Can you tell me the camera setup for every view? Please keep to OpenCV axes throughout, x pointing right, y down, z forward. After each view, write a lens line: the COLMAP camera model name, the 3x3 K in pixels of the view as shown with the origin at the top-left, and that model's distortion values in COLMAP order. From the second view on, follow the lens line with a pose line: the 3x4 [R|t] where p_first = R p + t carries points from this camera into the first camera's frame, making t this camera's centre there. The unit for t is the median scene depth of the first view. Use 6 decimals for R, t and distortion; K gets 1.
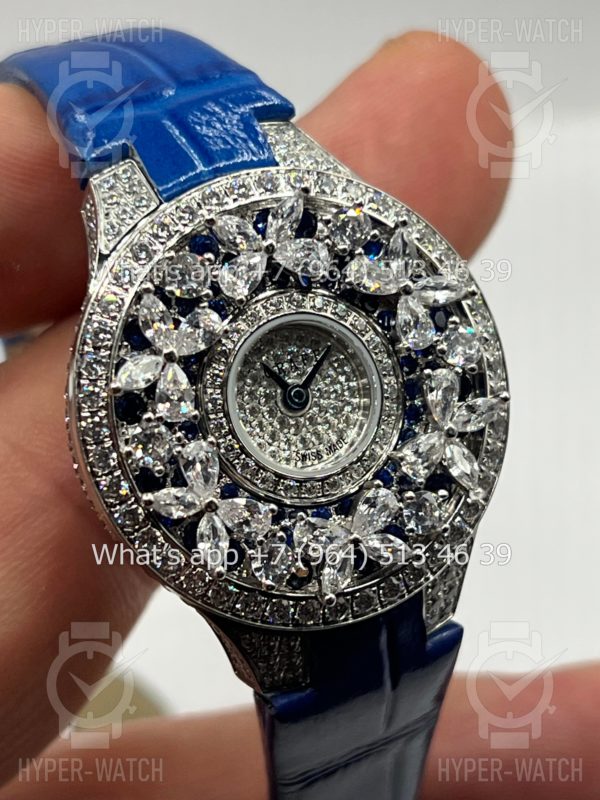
lens RADIAL K [[1908.2, 0, 298.7], [0, 1908.2, 397.4], [0, 0, 1]] dist [0.225441, 0.000000]
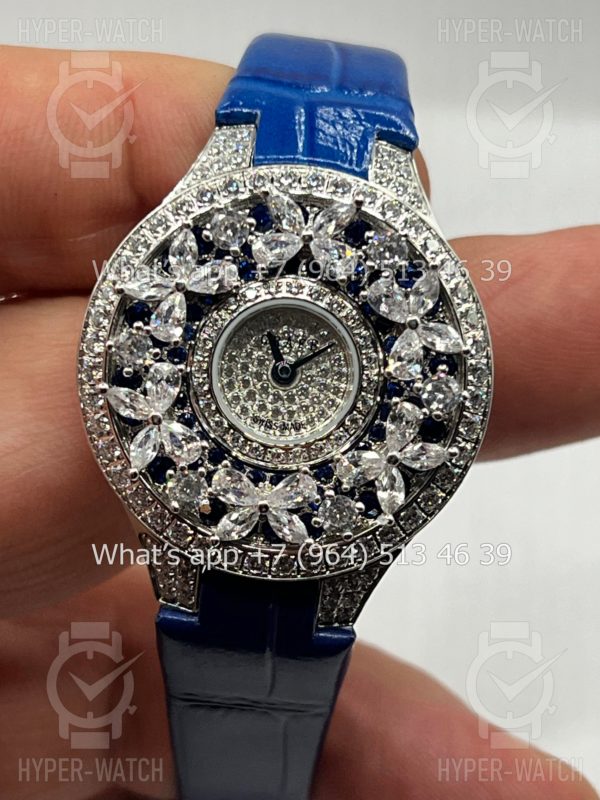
lens RADIAL K [[1908.2, 0, 296.5], [0, 1908.2, 405.5], [0, 0, 1]] dist [0.225441, 0.000000]
pose [[0.842484, 0.411207, -0.348037, 0.402814], [-0.420156, 0.905888, 0.053251, -0.045147], [0.337180, 0.101367, 0.935967, -0.040751]]
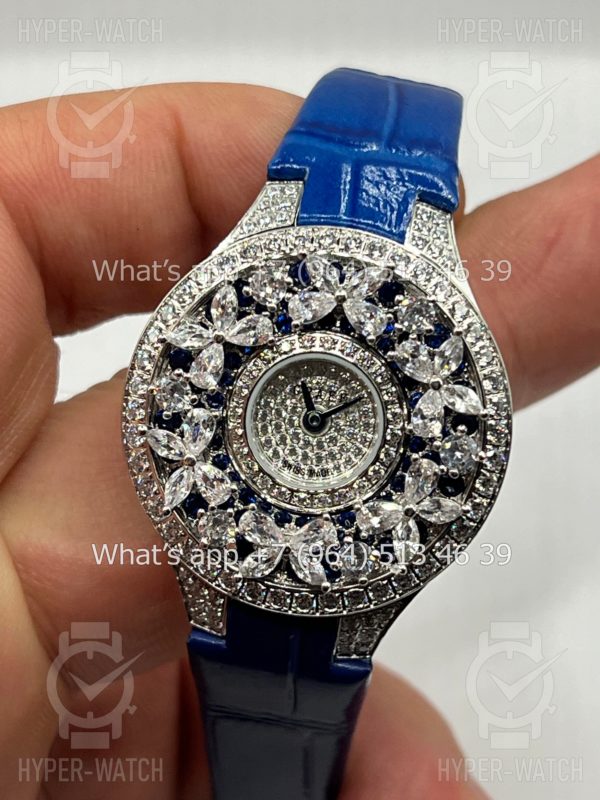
lens RADIAL K [[1908.2, 0, 295.0], [0, 1908.2, 398.5], [0, 0, 1]] dist [0.225441, 0.000000]
pose [[0.785428, 0.475980, -0.395659, 0.453261], [-0.458969, 0.876763, 0.143644, -0.177514], [0.415271, 0.068773, 0.907095, -0.081924]]
